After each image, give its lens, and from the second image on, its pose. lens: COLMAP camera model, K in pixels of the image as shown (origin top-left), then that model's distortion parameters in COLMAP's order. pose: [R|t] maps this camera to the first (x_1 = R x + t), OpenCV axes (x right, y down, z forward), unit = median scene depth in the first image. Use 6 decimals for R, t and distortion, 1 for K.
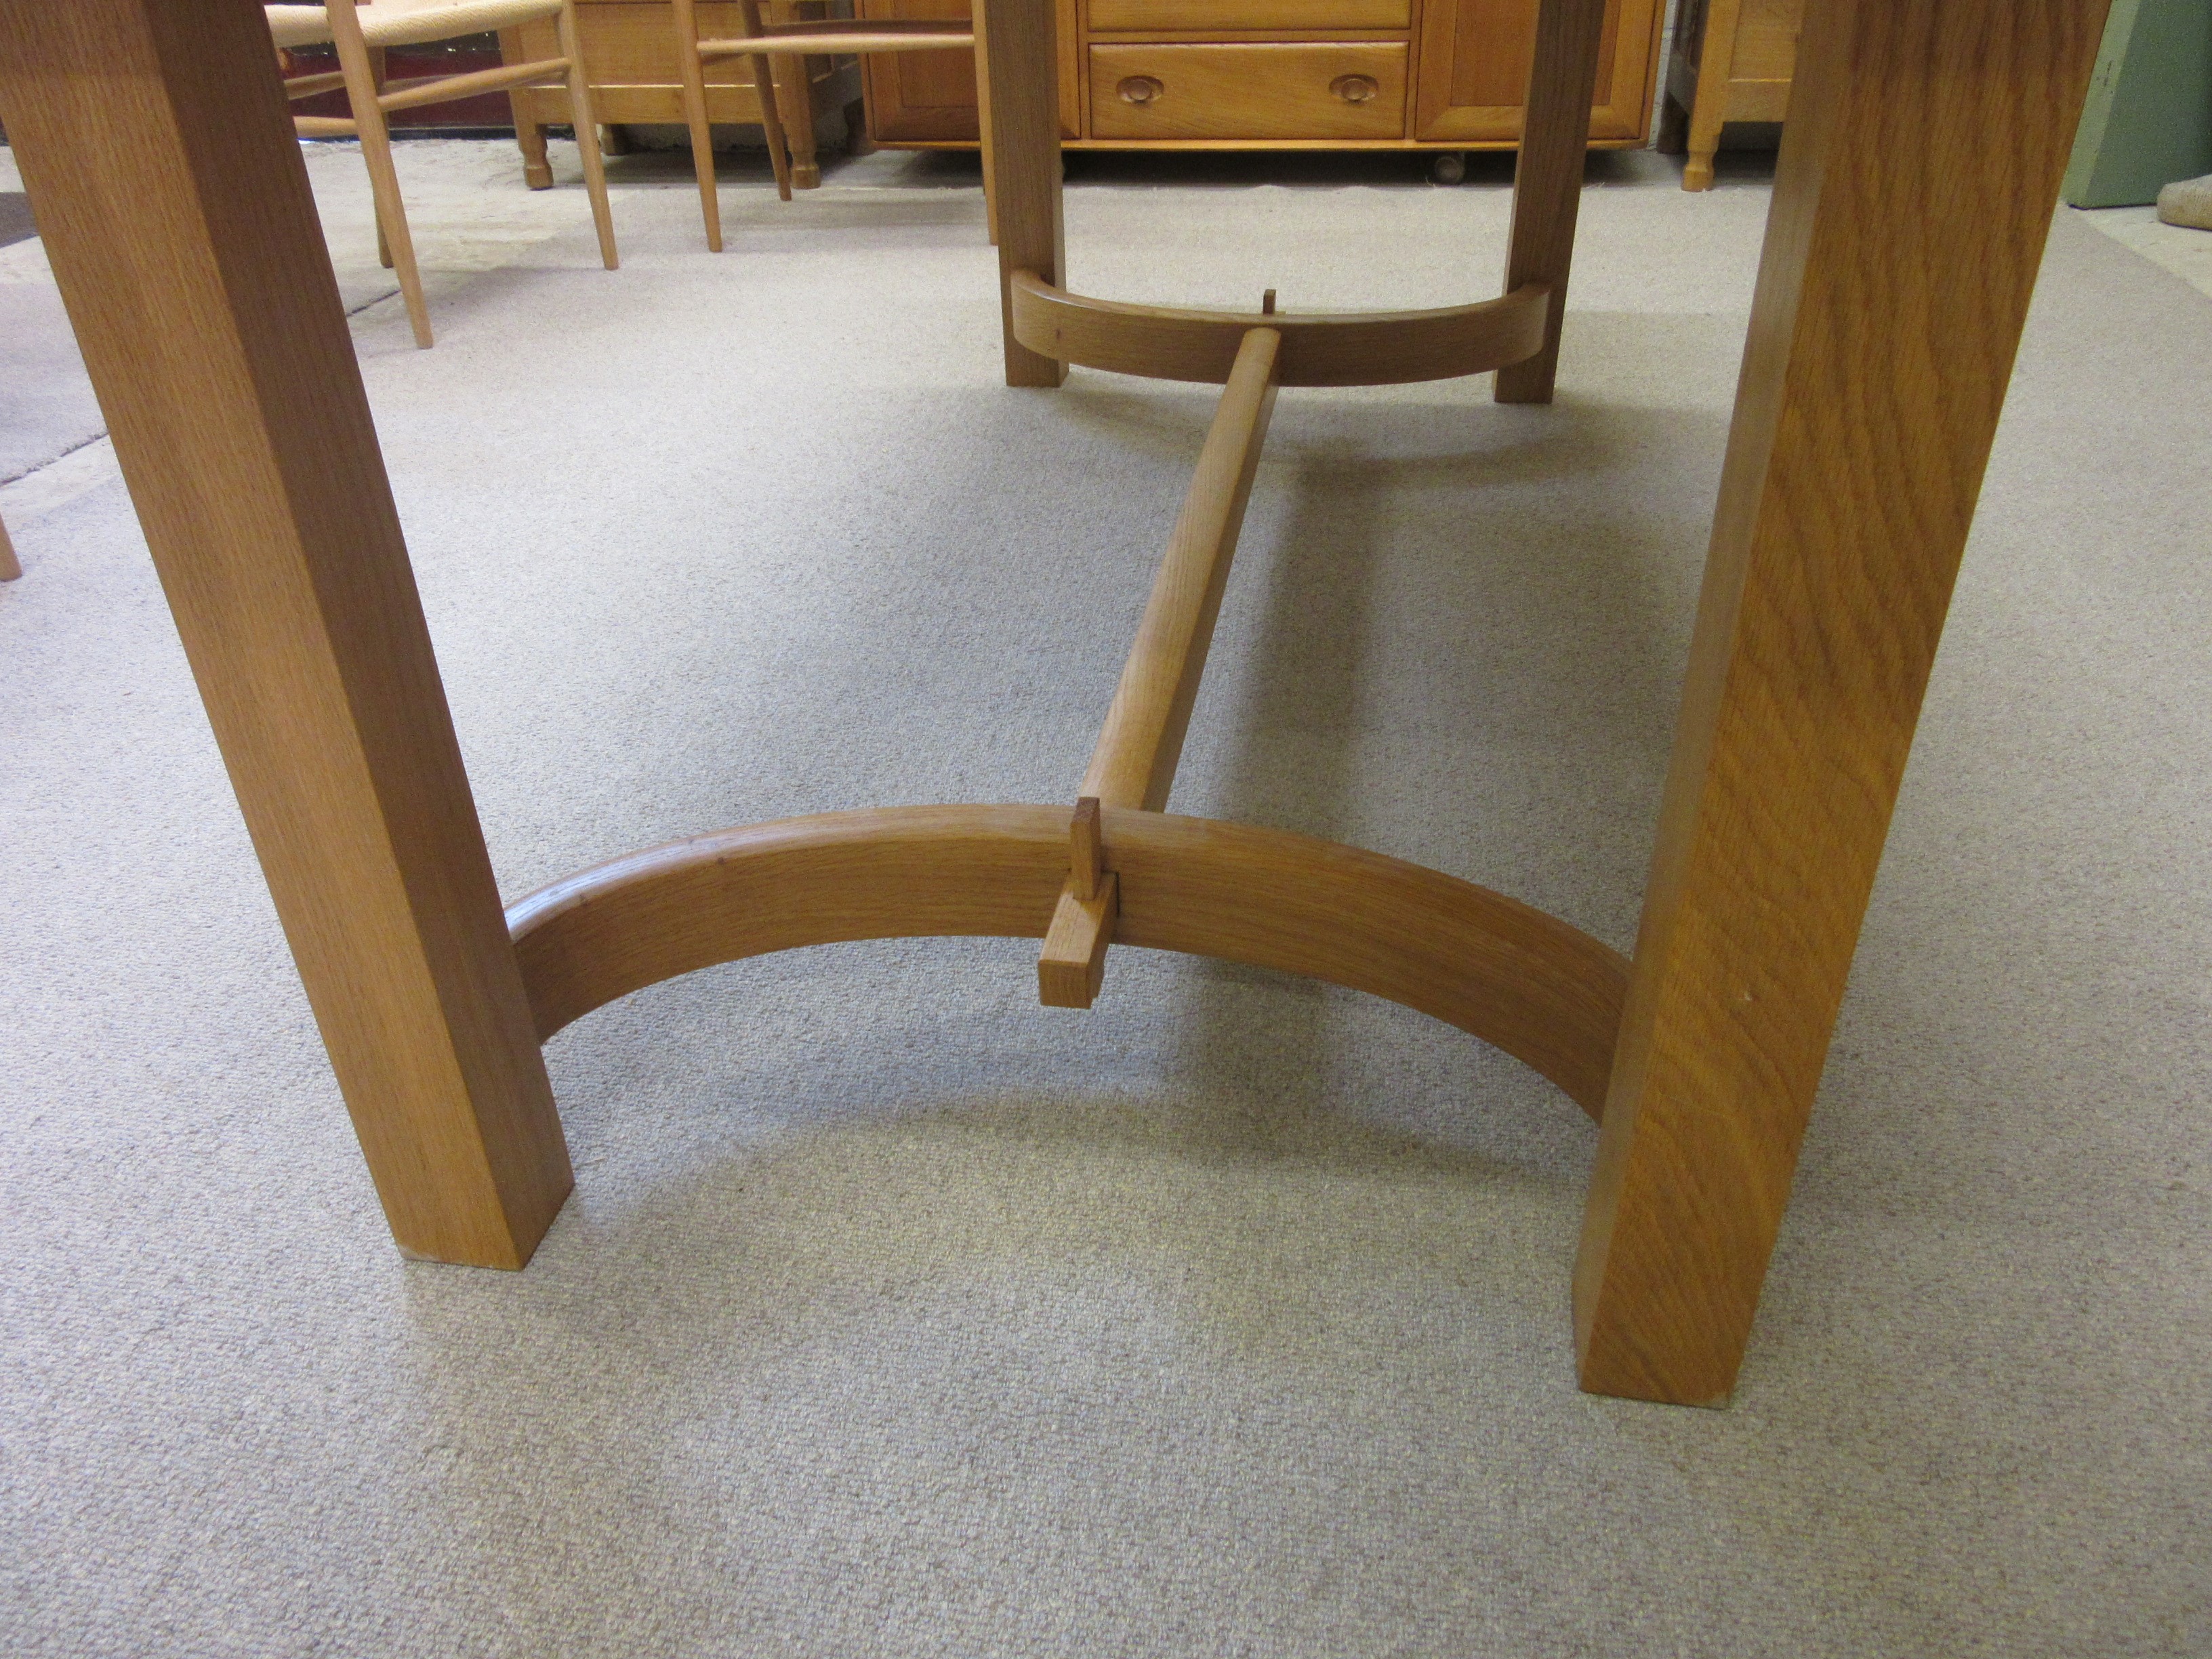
lens RADIAL K [[1656.5, 0, 1098.4], [0, 1656.5, 835.6], [0, 0, 1]] dist [-0.027261, 0.016429]
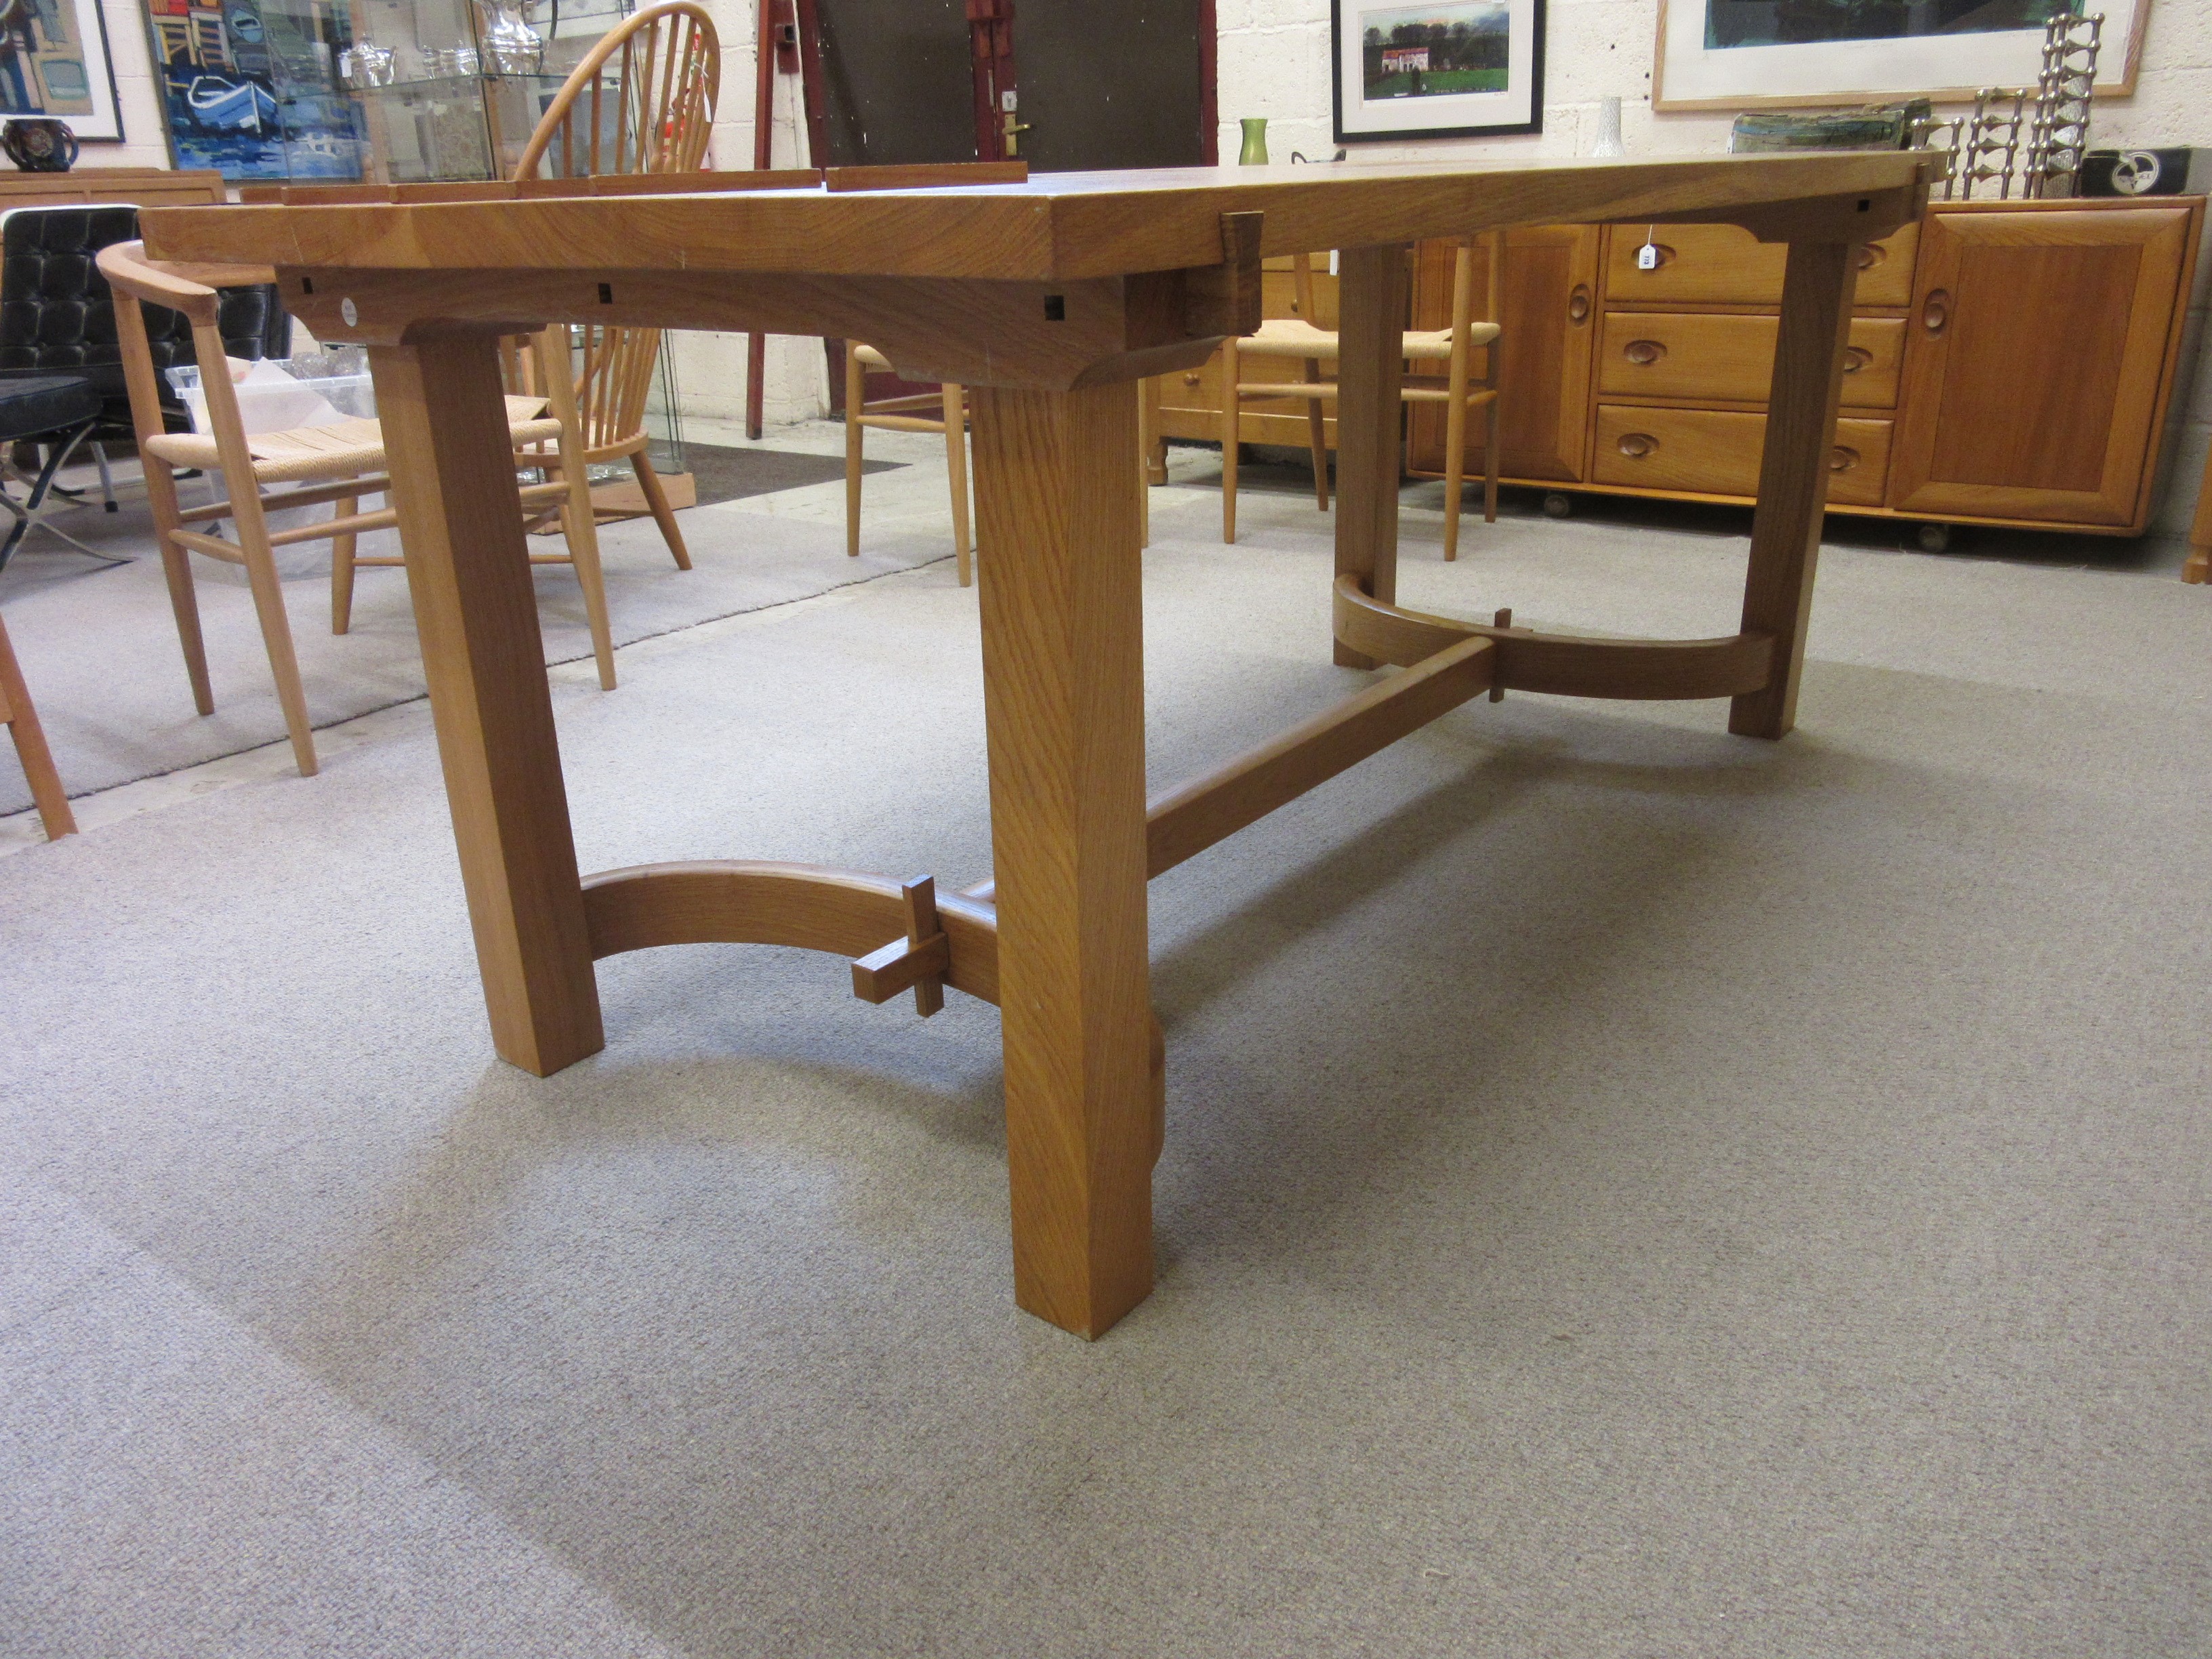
lens RADIAL K [[1656.5, 0, 1100.7], [0, 1656.5, 841.6], [0, 0, 1]] dist [-0.027261, 0.016429]
pose [[0.883369, 0.173597, -0.435342, 0.801418], [-0.245407, 0.962684, -0.114085, 0.081501], [0.399291, 0.207616, 0.893007, -0.305870]]
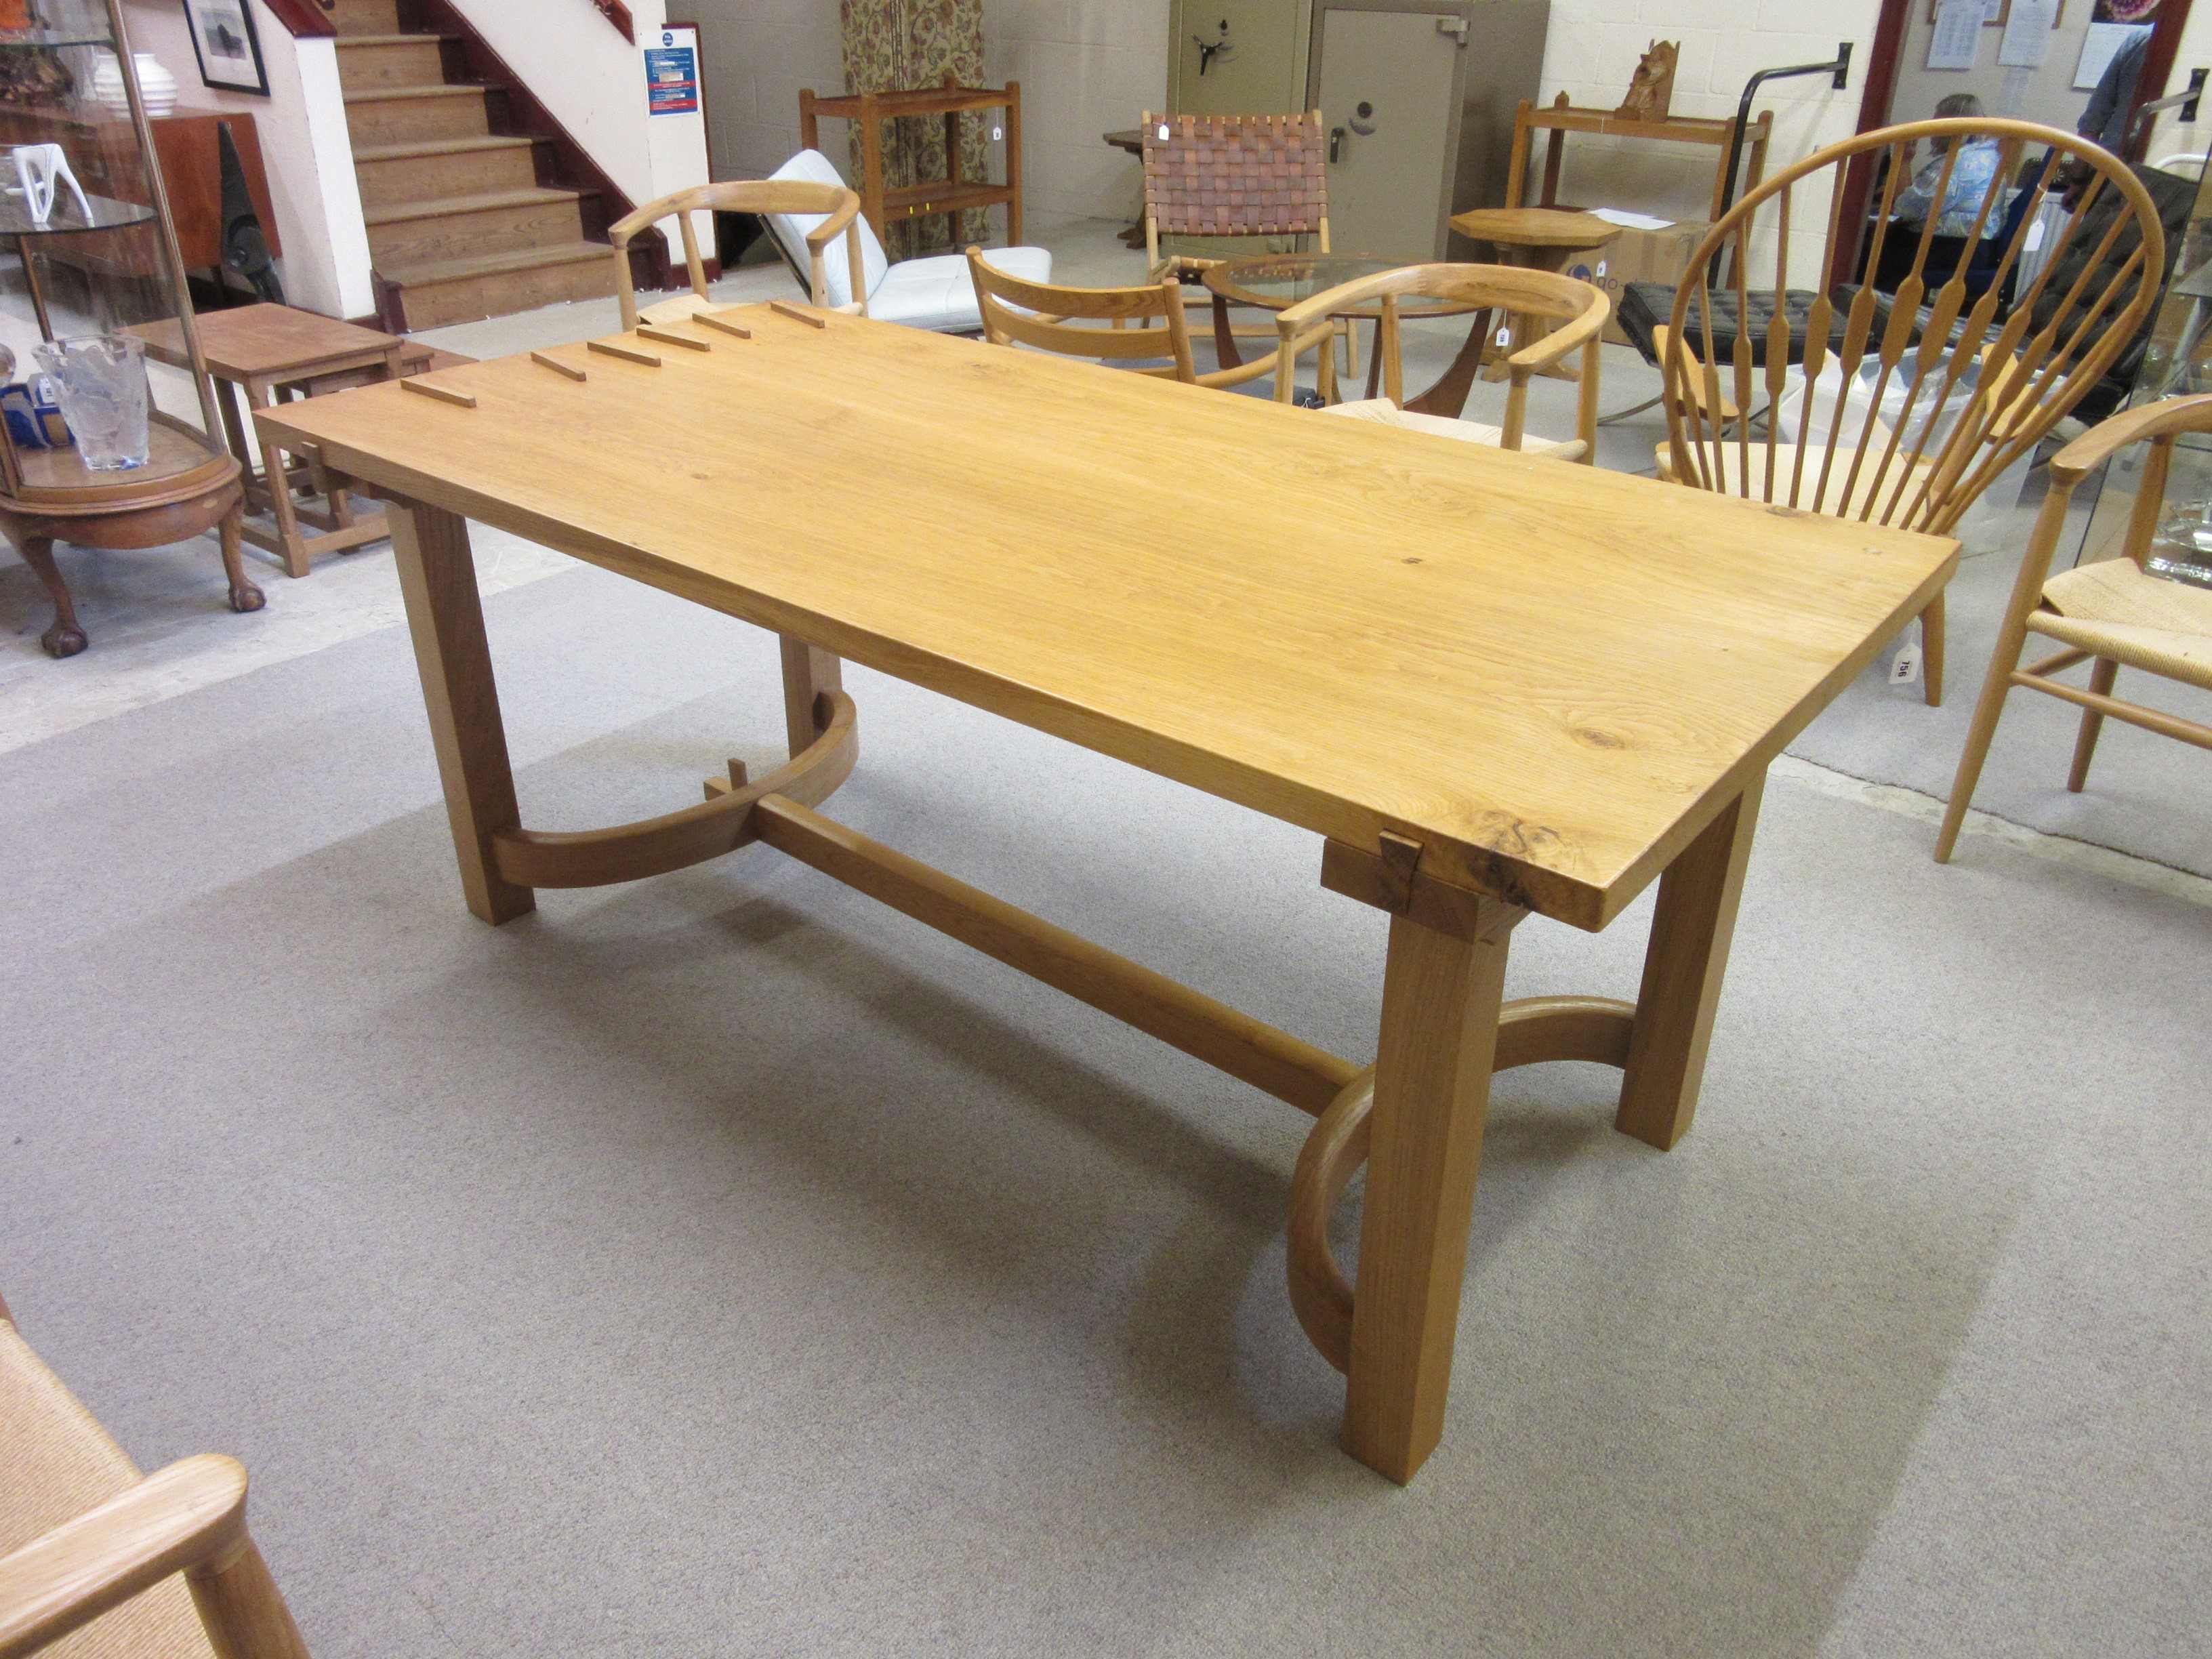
lens RADIAL K [[1656.5, 0, 1098.8], [0, 1656.5, 838.8], [0, 0, 1]] dist [-0.027261, 0.016429]
pose [[-0.503201, 0.442363, -0.742364, 1.718163], [-0.464040, 0.586373, 0.663953, -1.967494], [0.729010, 0.678589, -0.089789, 1.739177]]
